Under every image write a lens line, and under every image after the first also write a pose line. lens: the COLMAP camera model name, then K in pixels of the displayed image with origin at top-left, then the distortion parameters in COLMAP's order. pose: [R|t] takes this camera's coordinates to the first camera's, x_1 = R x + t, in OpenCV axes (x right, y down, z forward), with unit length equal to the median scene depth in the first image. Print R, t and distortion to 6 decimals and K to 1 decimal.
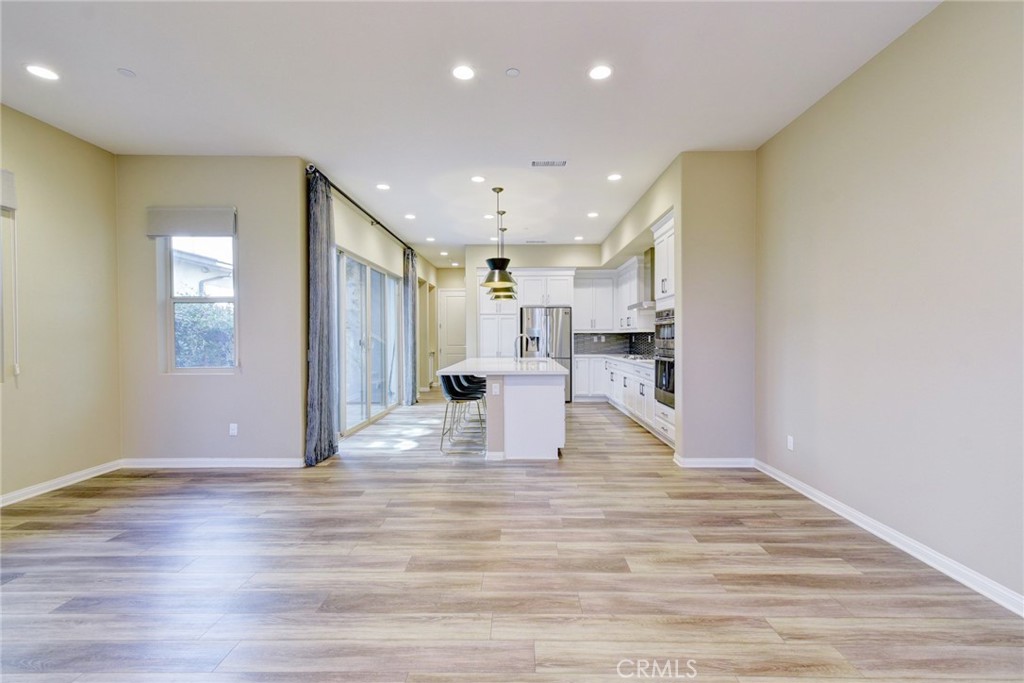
lens RADIAL K [[445.6, 0, 514.0], [0, 445.6, 340.0], [0, 0, 1]] dist [0.011740, -0.000017]
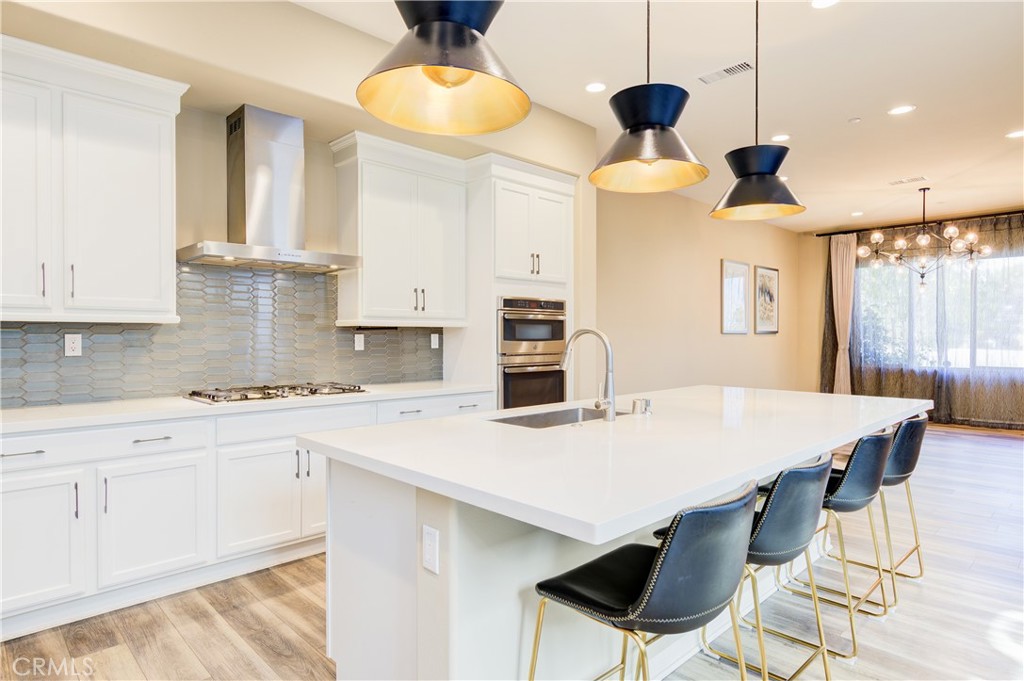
lens RADIAL K [[614.4, 0, 514.6], [0, 614.4, 343.9], [0, 0, 1]] dist [-0.051928, -0.002699]
pose [[-0.705588, -0.011631, 0.708527, -0.377291], [0.003653, 0.999792, 0.020050, -0.020658], [-0.708613, 0.016735, -0.705399, 2.008856]]
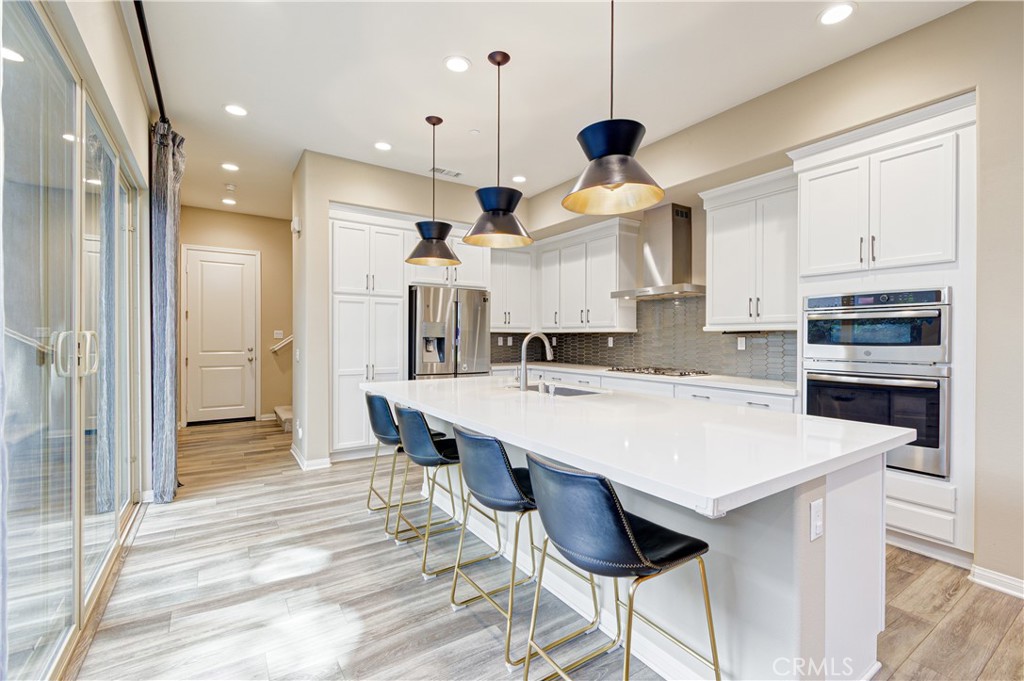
lens RADIAL K [[445.6, 0, 514.3], [0, 445.6, 340.7], [0, 0, 1]] dist [0.011740, -0.000017]
pose [[0.825901, 0.006142, 0.563781, -0.404278], [-0.006751, 0.999977, -0.001004, -0.006050], [-0.563774, -0.002977, 0.825924, 0.946299]]
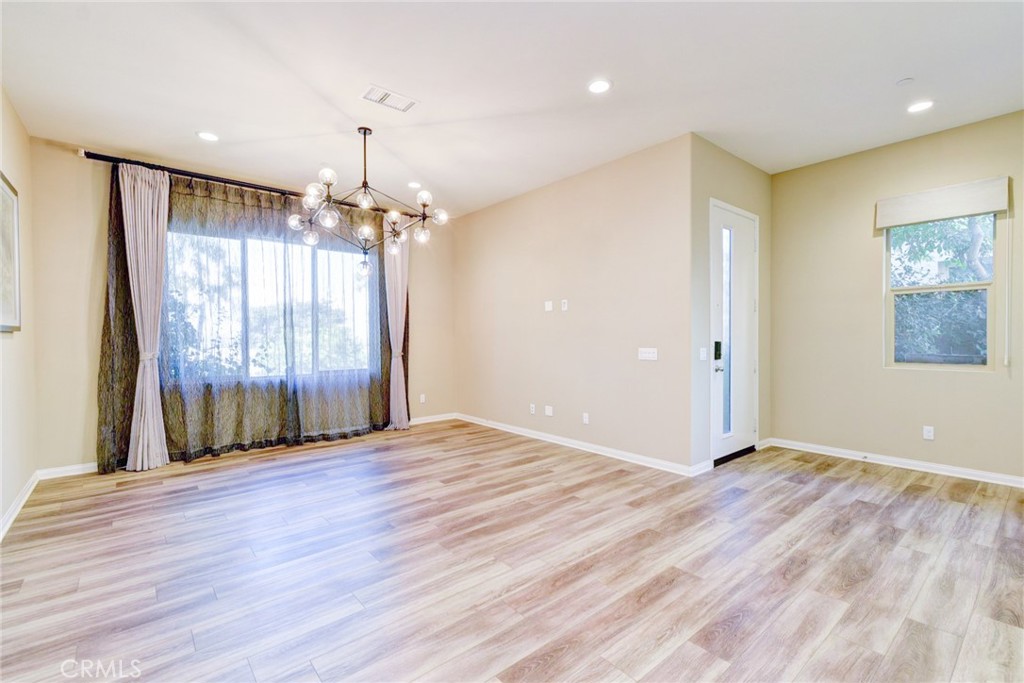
lens RADIAL K [[445.6, 0, 513.3], [0, 445.6, 338.8], [0, 0, 1]] dist [0.011740, -0.000017]
pose [[-0.752266, 0.013237, -0.658727, 0.391959], [0.006017, 0.999895, 0.013221, -0.005989], [0.658832, 0.005982, -0.752266, 0.869265]]
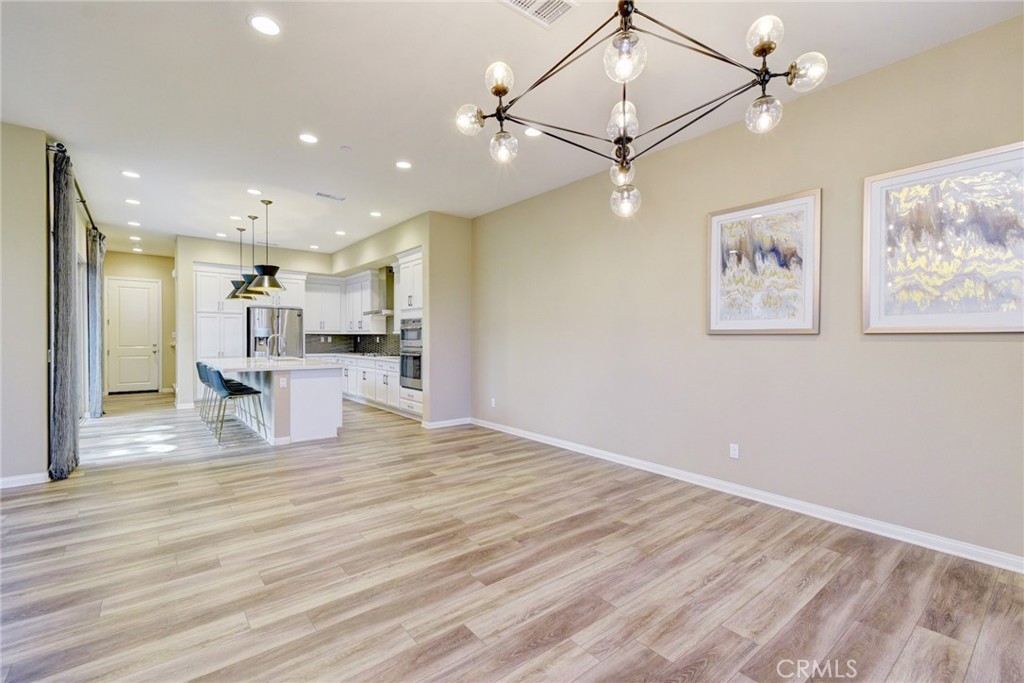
lens RADIAL K [[445.6, 0, 512.2], [0, 445.6, 343.3], [0, 0, 1]] dist [0.011740, -0.000017]
pose [[0.766739, 0.002259, 0.641955, -0.356117], [-0.006026, 0.999975, 0.003678, 0.000257], [-0.641931, -0.006689, 0.766733, -0.288288]]
